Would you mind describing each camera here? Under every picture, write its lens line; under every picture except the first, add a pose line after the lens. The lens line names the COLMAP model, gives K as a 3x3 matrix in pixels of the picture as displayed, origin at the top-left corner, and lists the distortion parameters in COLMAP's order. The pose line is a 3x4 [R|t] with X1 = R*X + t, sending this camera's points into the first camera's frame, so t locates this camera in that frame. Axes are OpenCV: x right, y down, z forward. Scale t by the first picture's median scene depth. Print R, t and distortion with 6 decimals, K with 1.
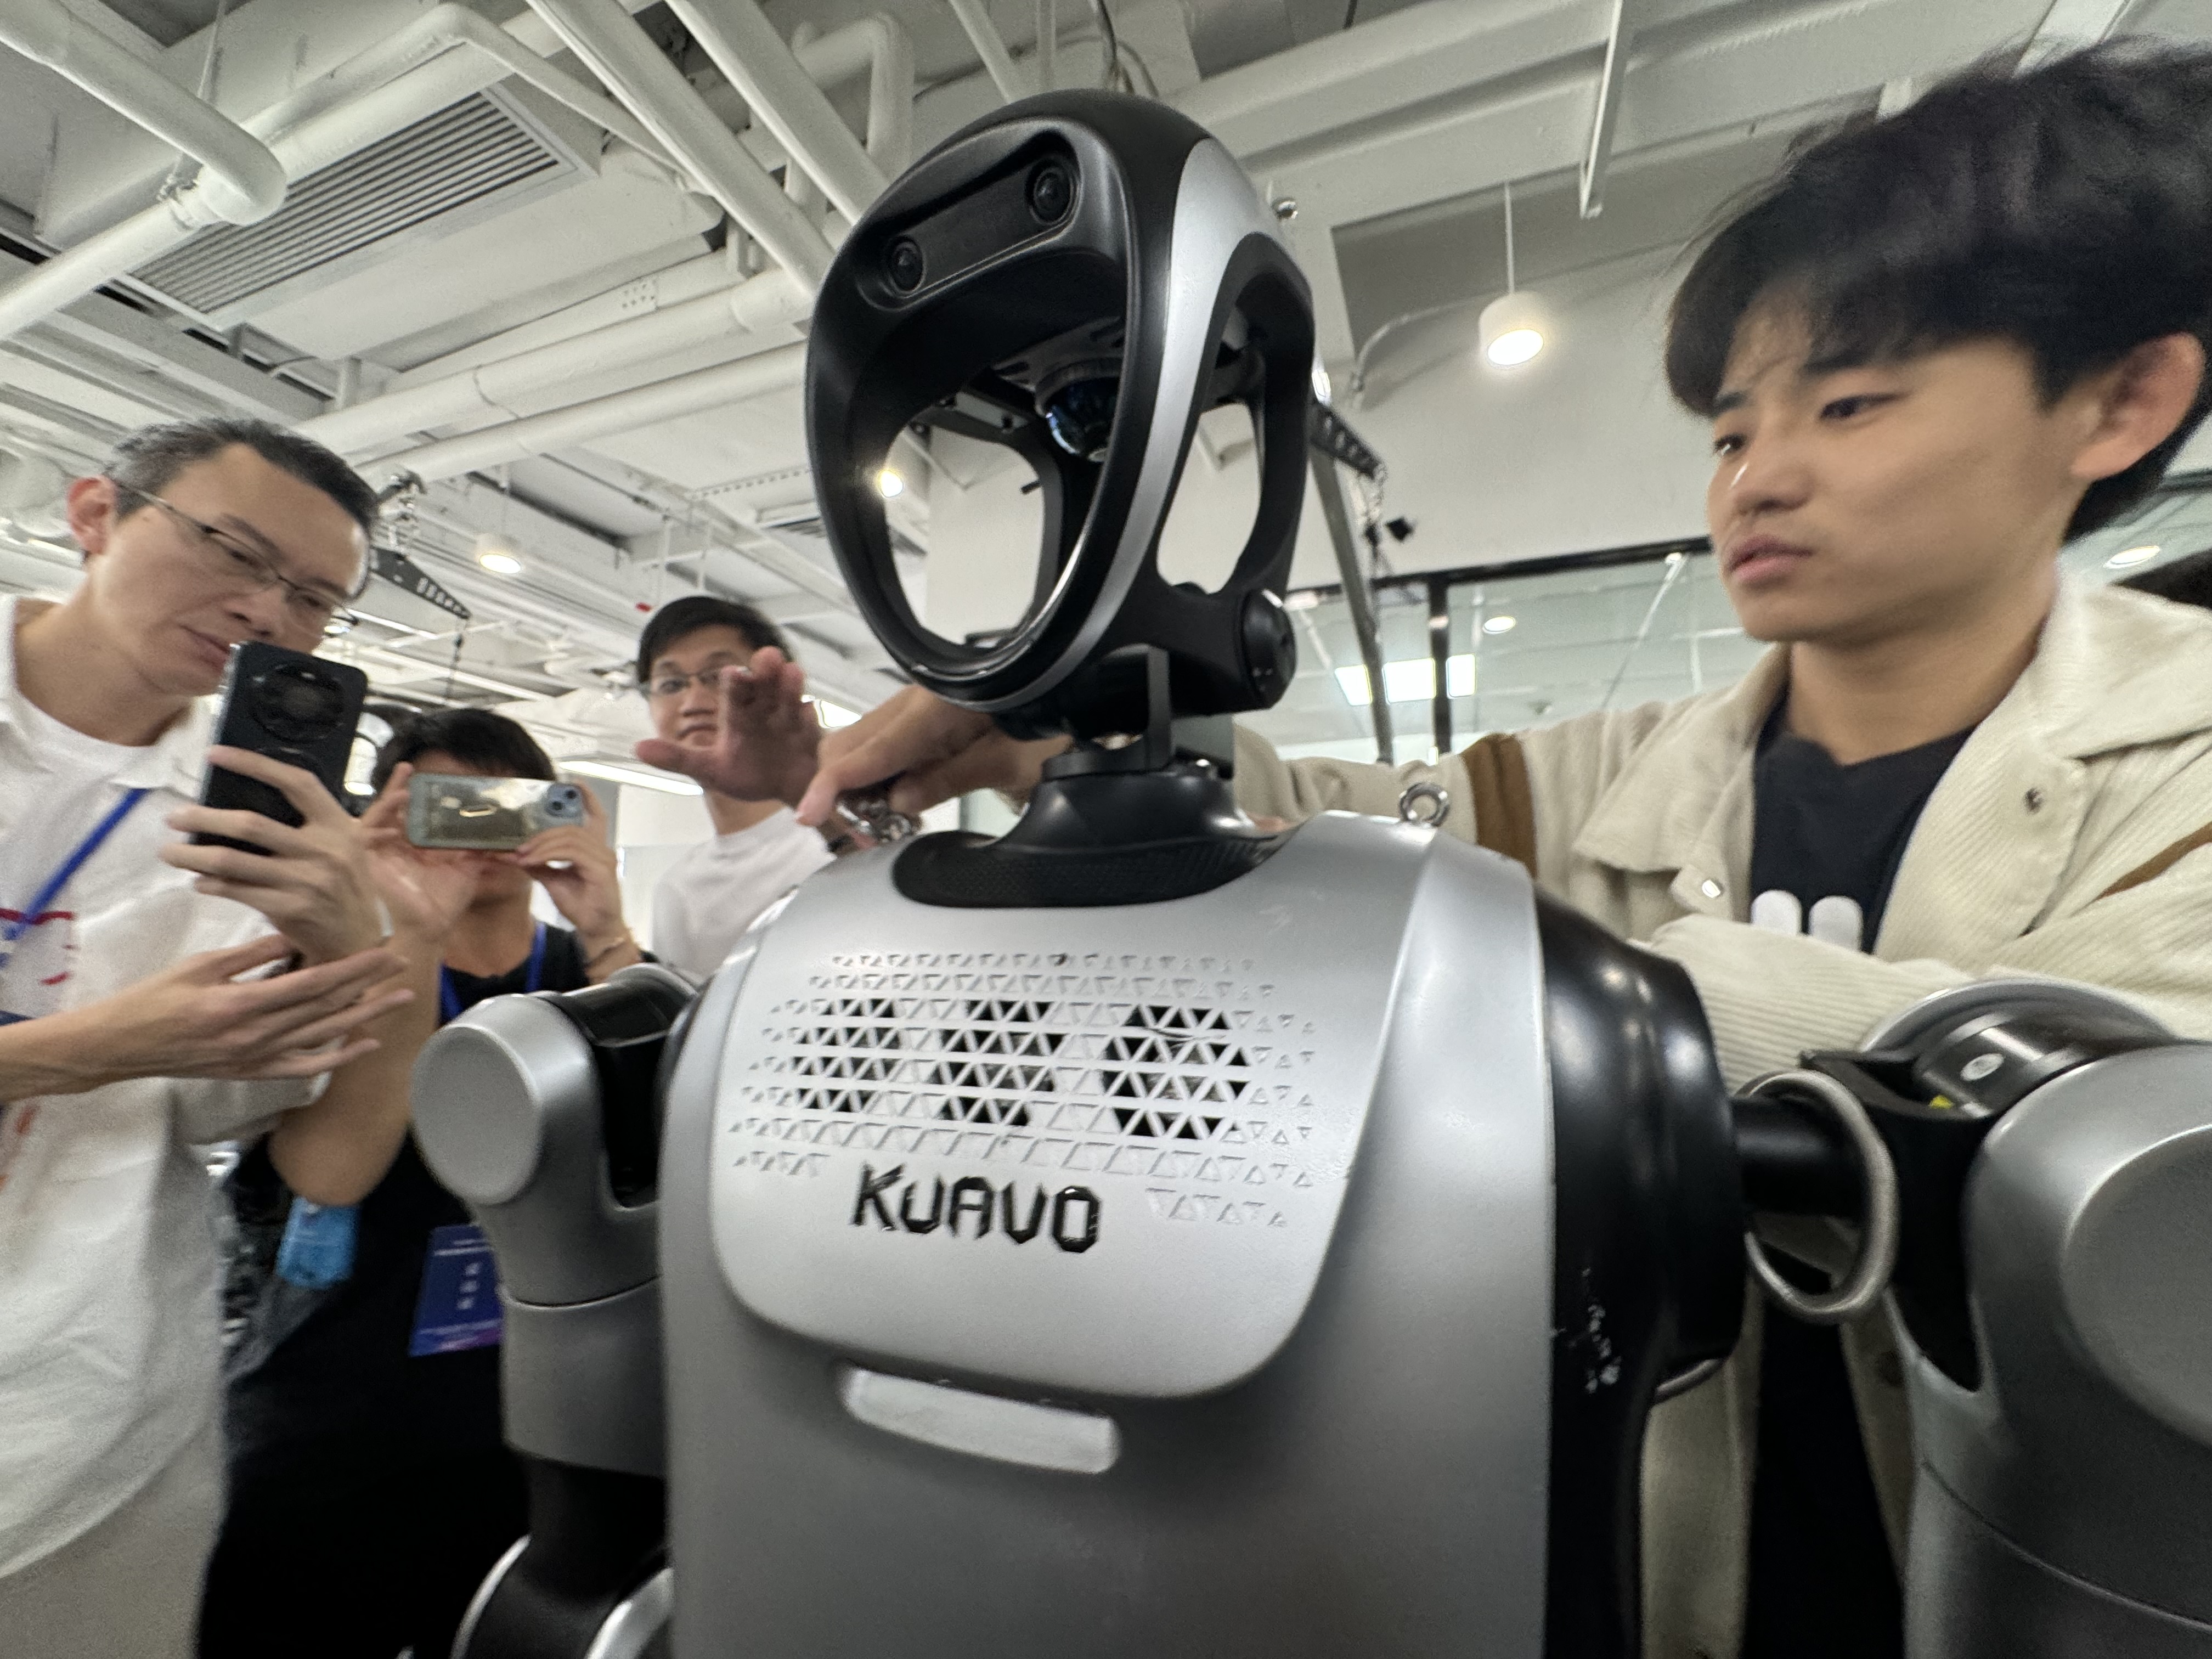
lens RADIAL K [[890.6, 0, 1097.1], [0, 890.6, 838.5], [0, 0, 1]] dist [-0.003683, 0.001405]
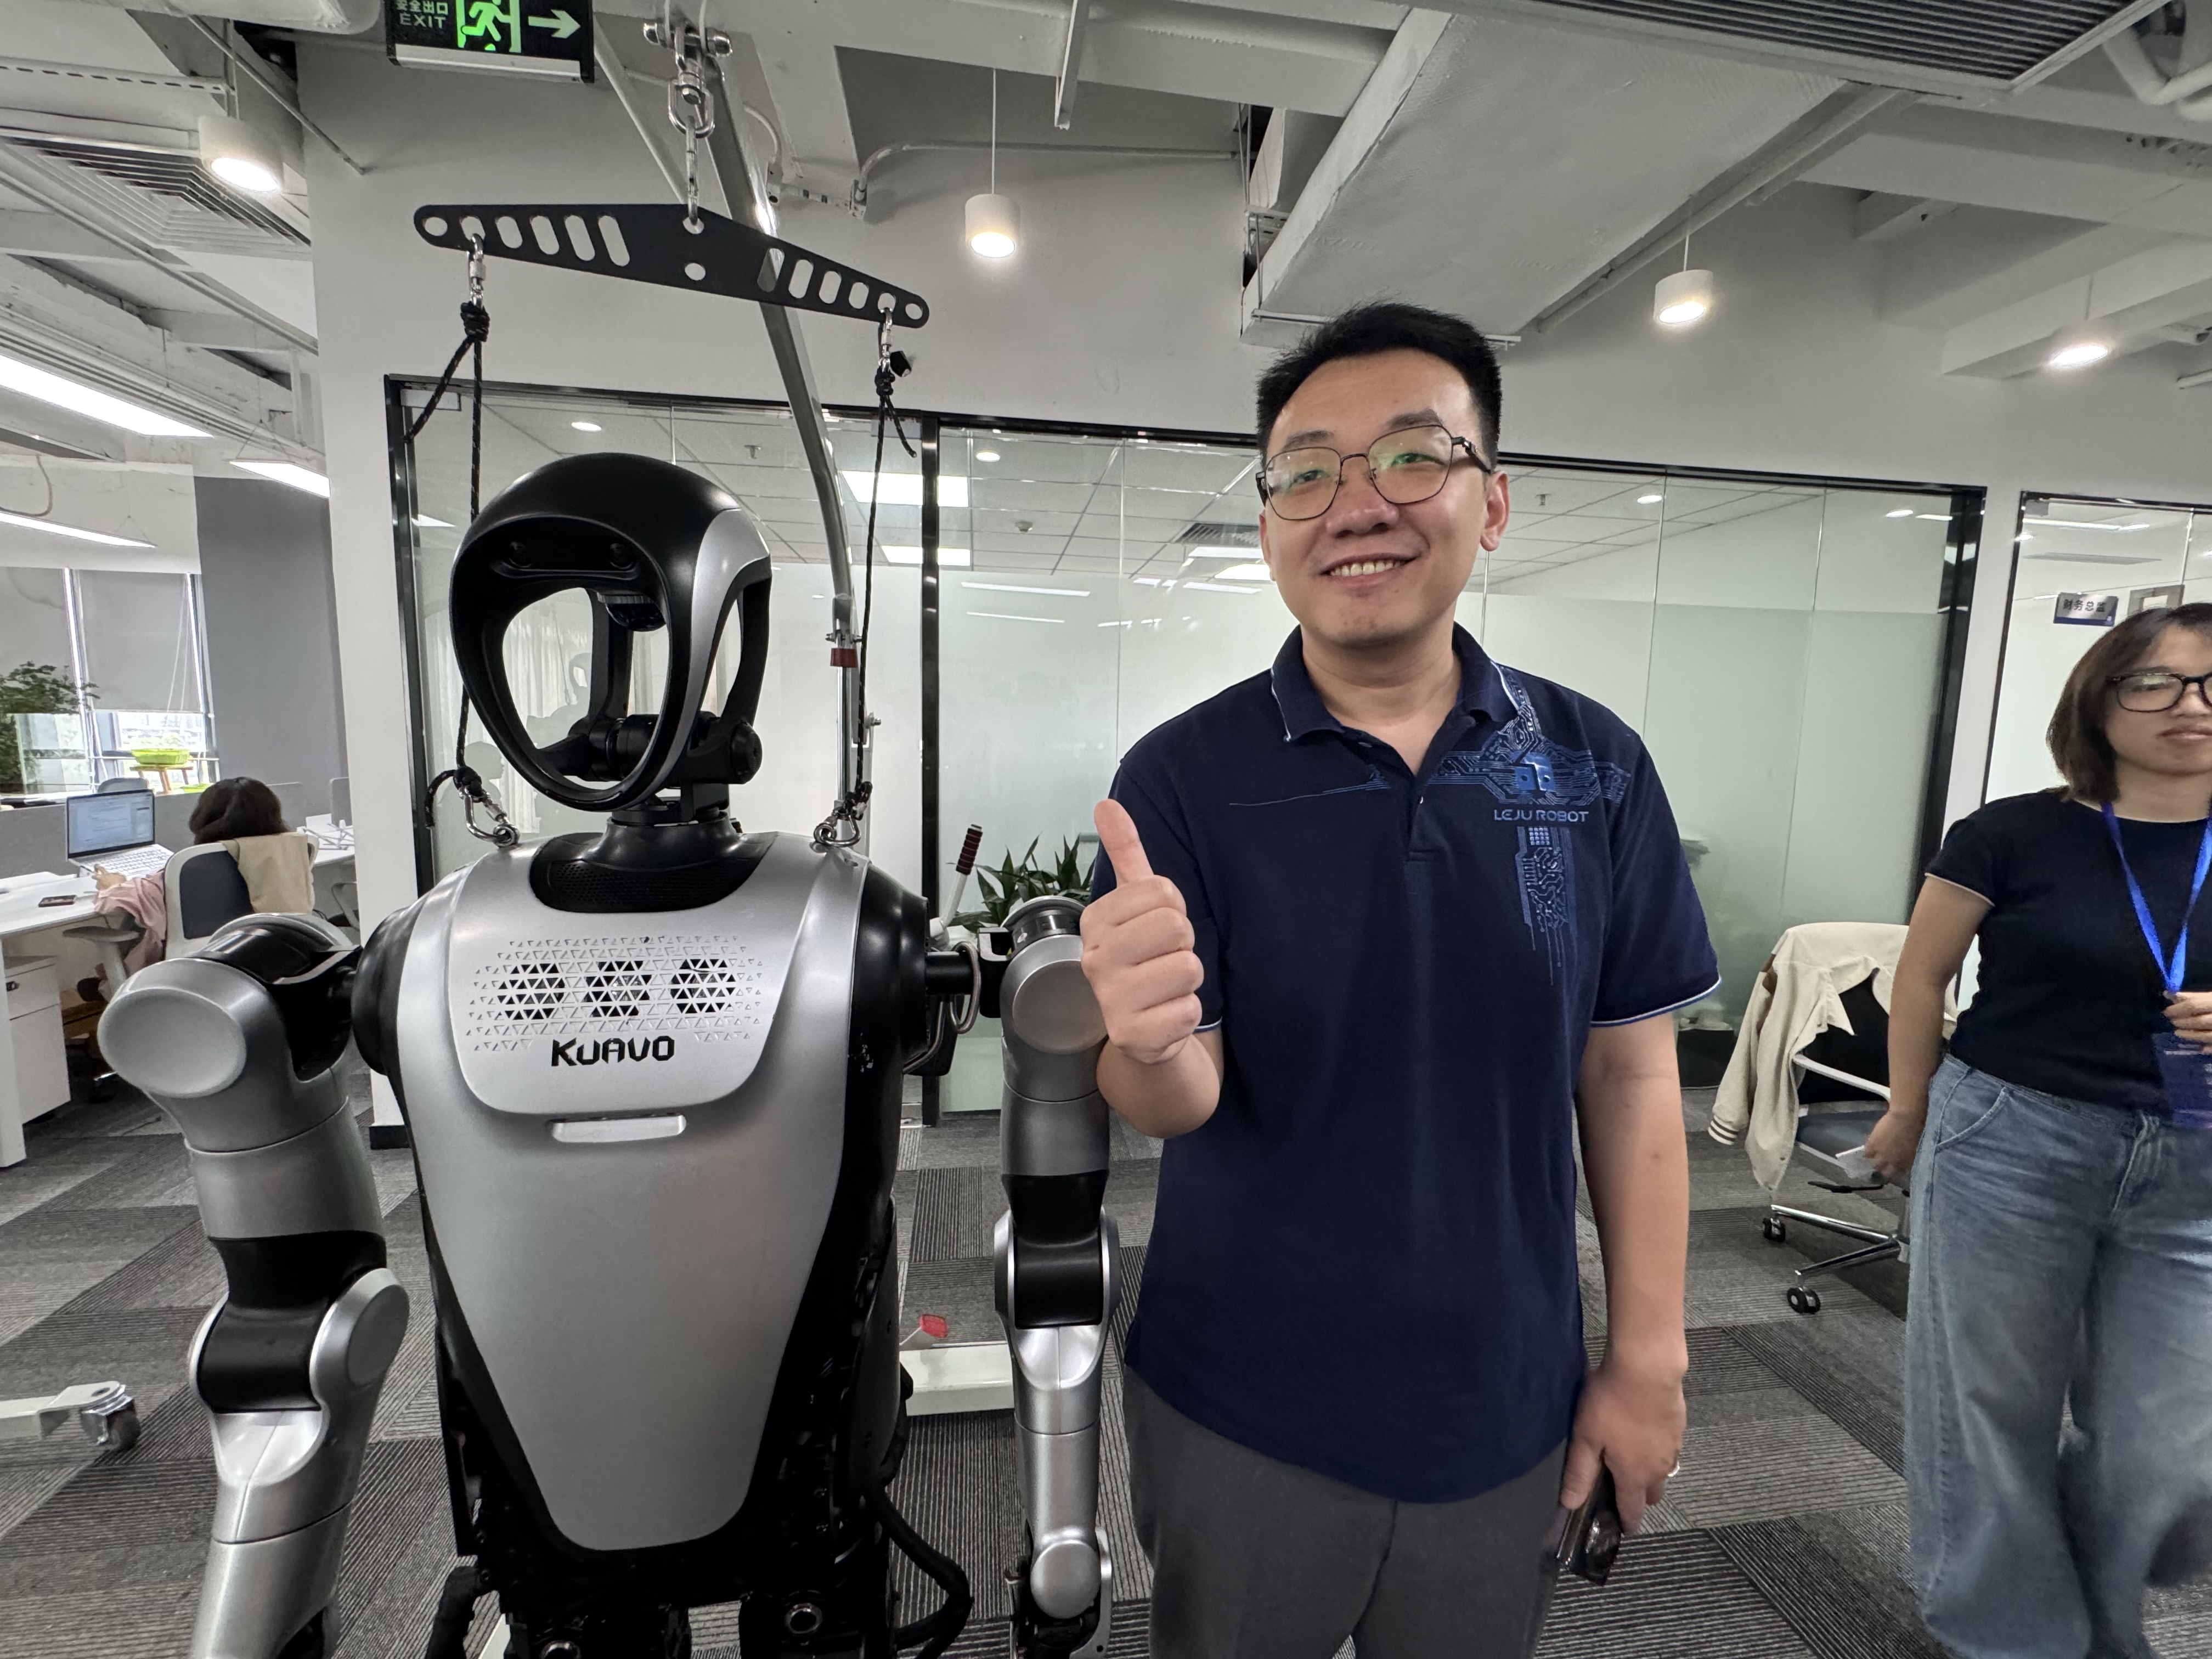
lens RADIAL K [[890.6, 0, 1094.8], [0, 890.6, 826.6], [0, 0, 1]] dist [-0.003683, 0.001405]
pose [[0.863733, -0.051435, 0.501318, -0.182054], [-0.073871, 0.971111, 0.226908, -0.770899], [-0.498507, -0.233021, 0.834981, -1.431982]]
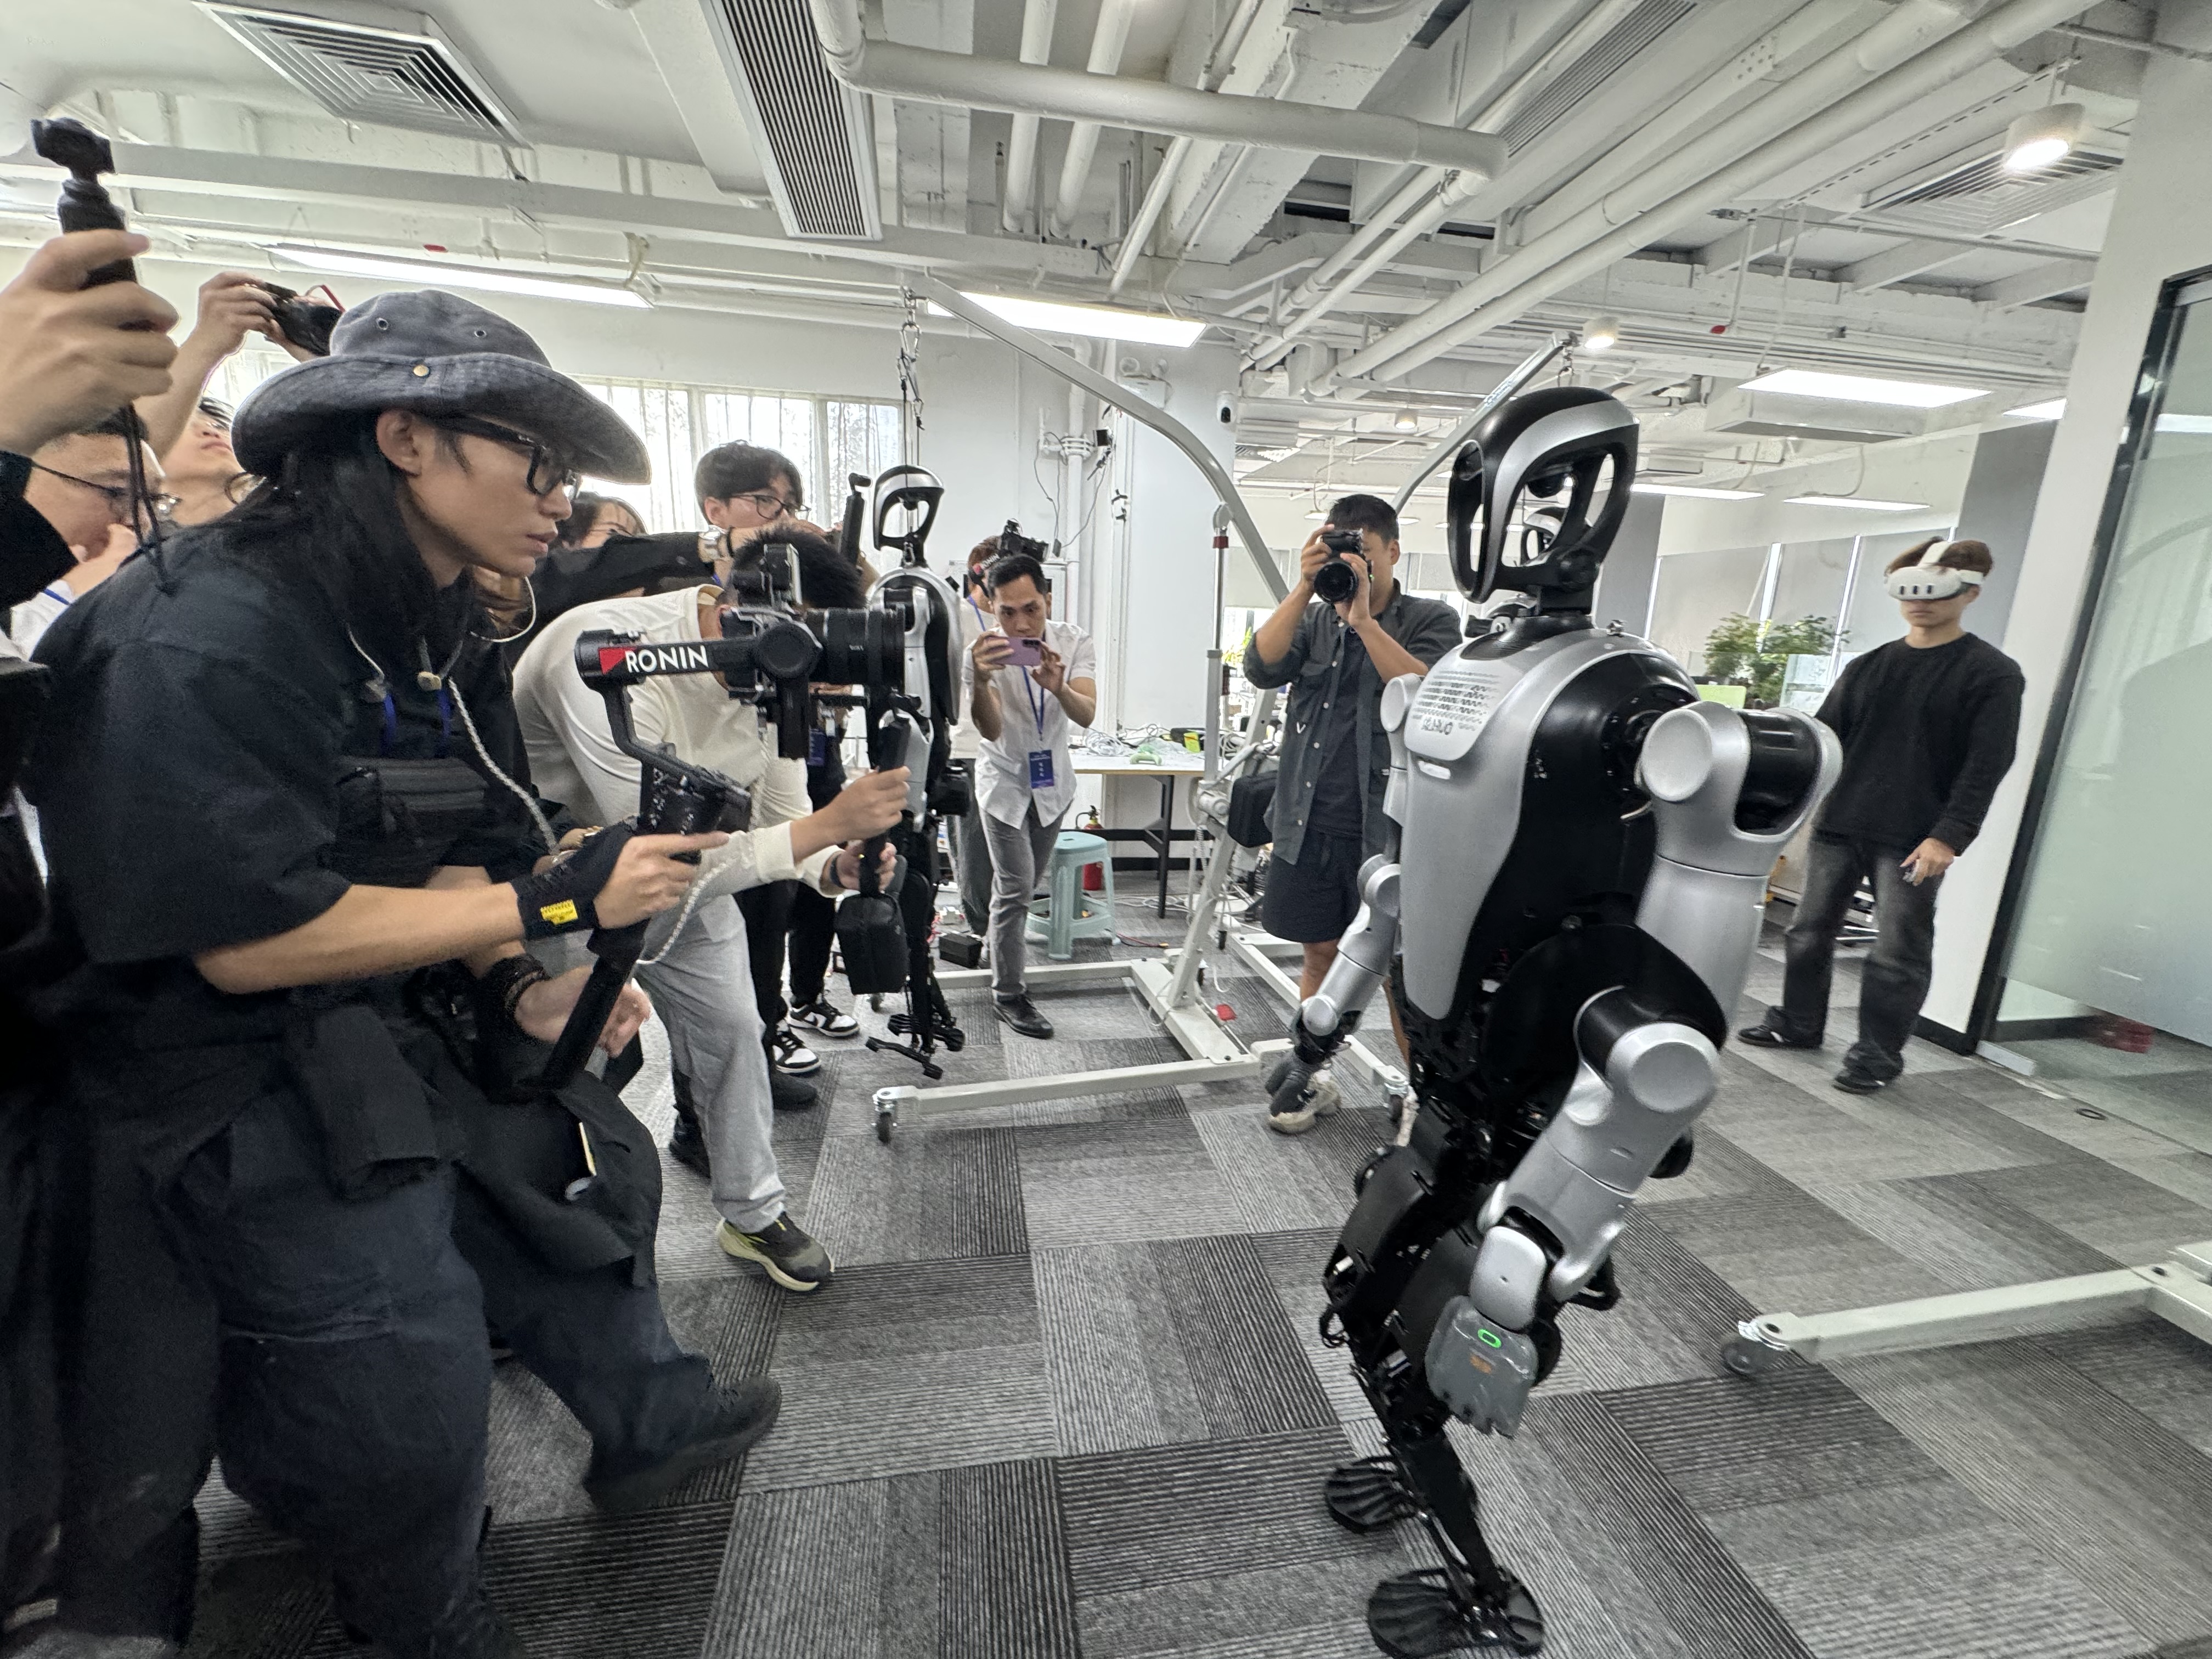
lens RADIAL K [[890.6, 0, 1103.5], [0, 890.6, 829.4], [0, 0, 1]] dist [-0.003683, 0.001405]
pose [[0.526497, 0.187052, -0.829345, 0.951829], [0.080801, 0.960072, 0.267832, -0.671481], [0.846329, -0.208024, 0.490361, -3.108755]]
